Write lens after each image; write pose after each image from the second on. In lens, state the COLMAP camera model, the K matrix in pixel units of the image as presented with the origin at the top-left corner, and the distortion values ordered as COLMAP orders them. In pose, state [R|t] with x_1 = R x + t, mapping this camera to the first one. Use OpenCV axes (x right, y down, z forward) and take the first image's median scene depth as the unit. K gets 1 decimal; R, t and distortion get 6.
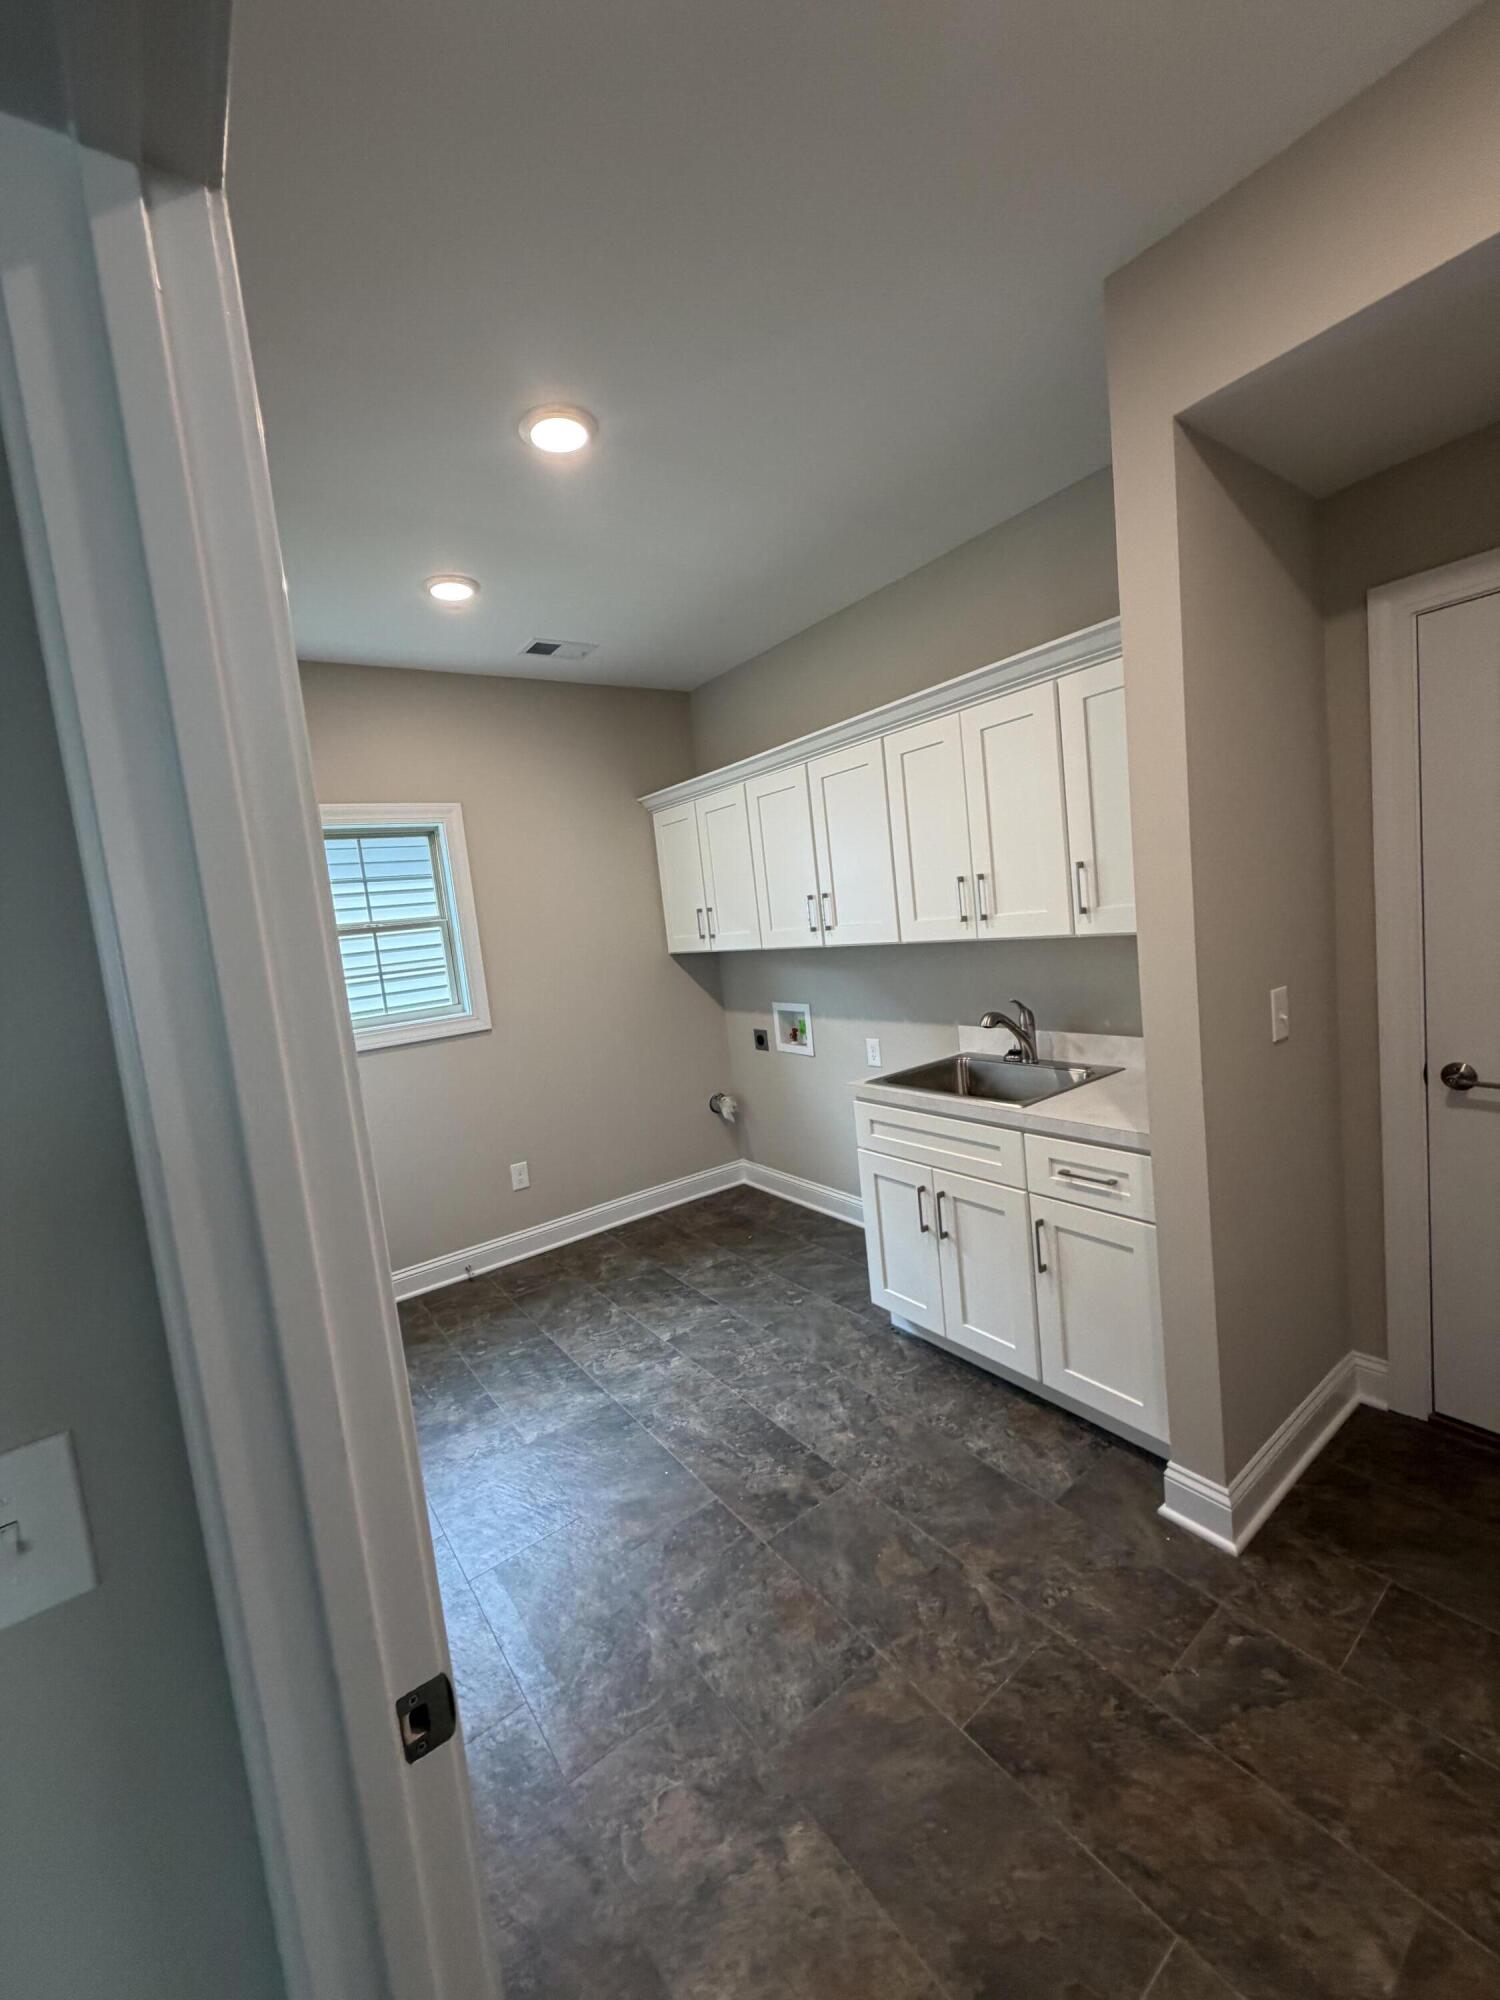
lens RADIAL K [[798.0, 0, 758.9], [0, 798.0, 993.3], [0, 0, 1]] dist [0.003714, 0.000229]
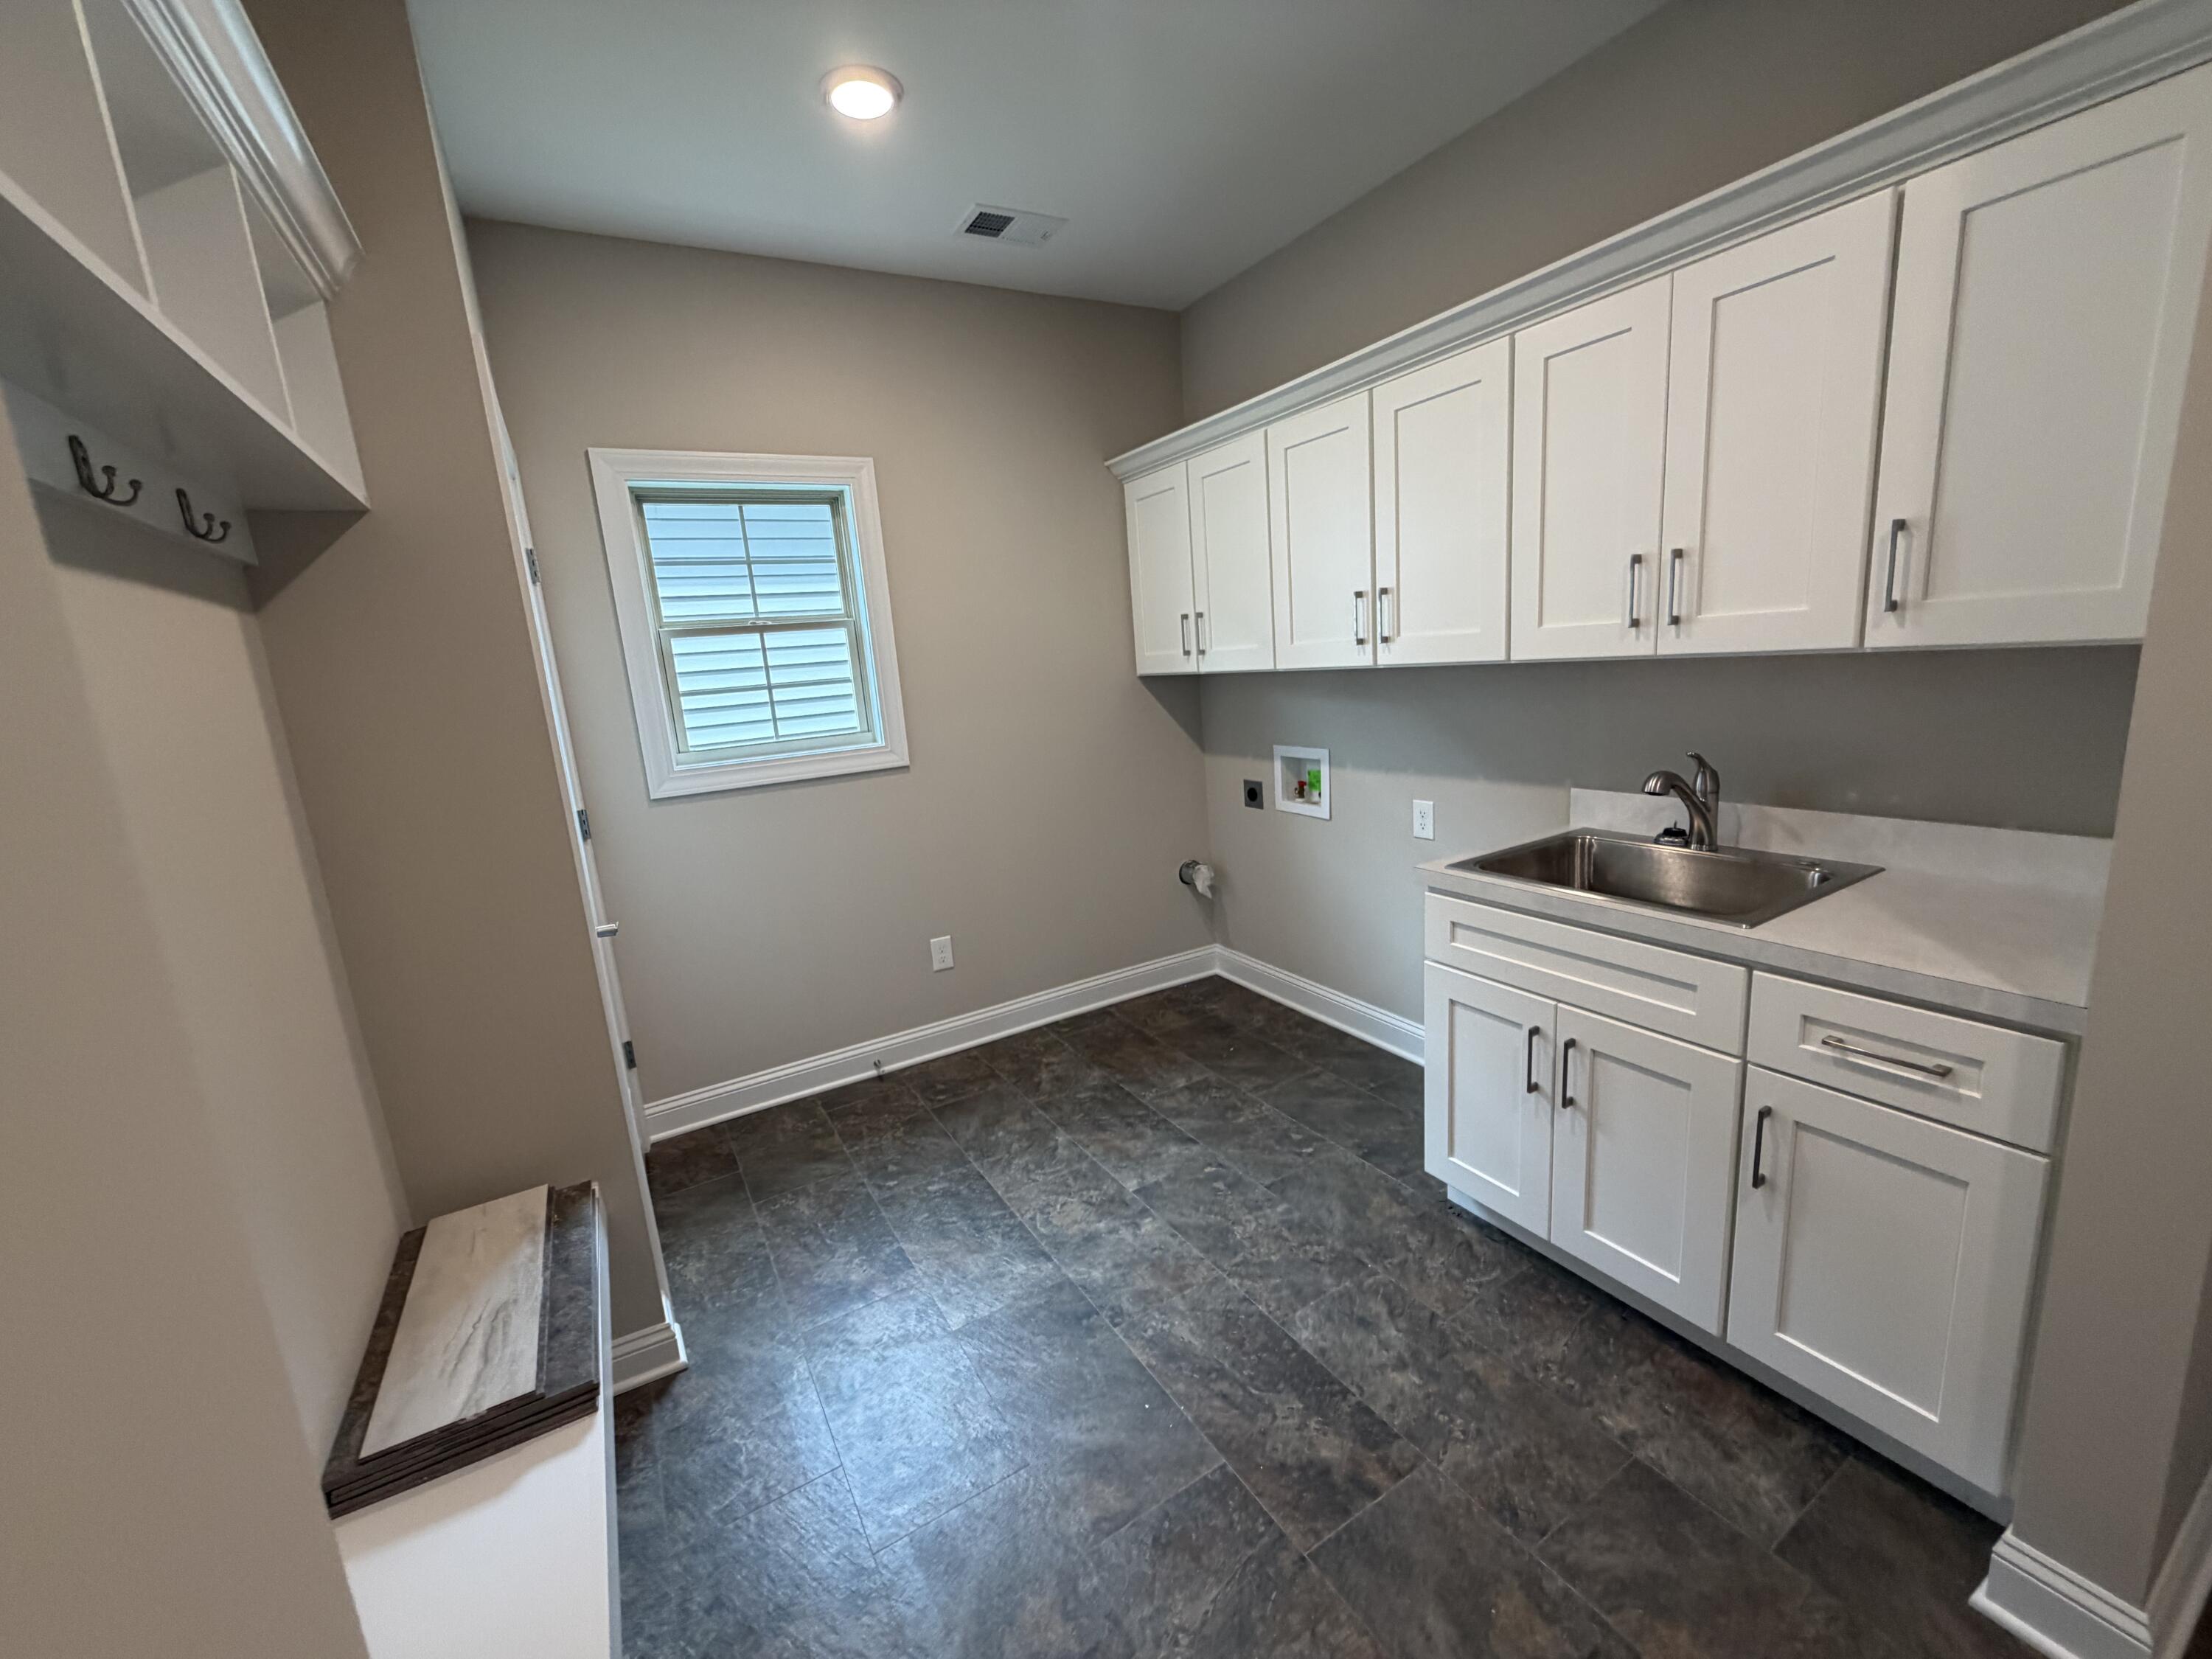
lens RADIAL K [[882.6, 0, 1105.8], [0, 882.6, 826.4], [0, 0, 1]] dist [0.003714, 0.000229]
pose [[0.994365, 0.046535, -0.095255, -0.085828], [-0.036473, 0.993826, 0.104781, 0.009489], [0.099543, -0.100717, 0.989923, 0.232862]]
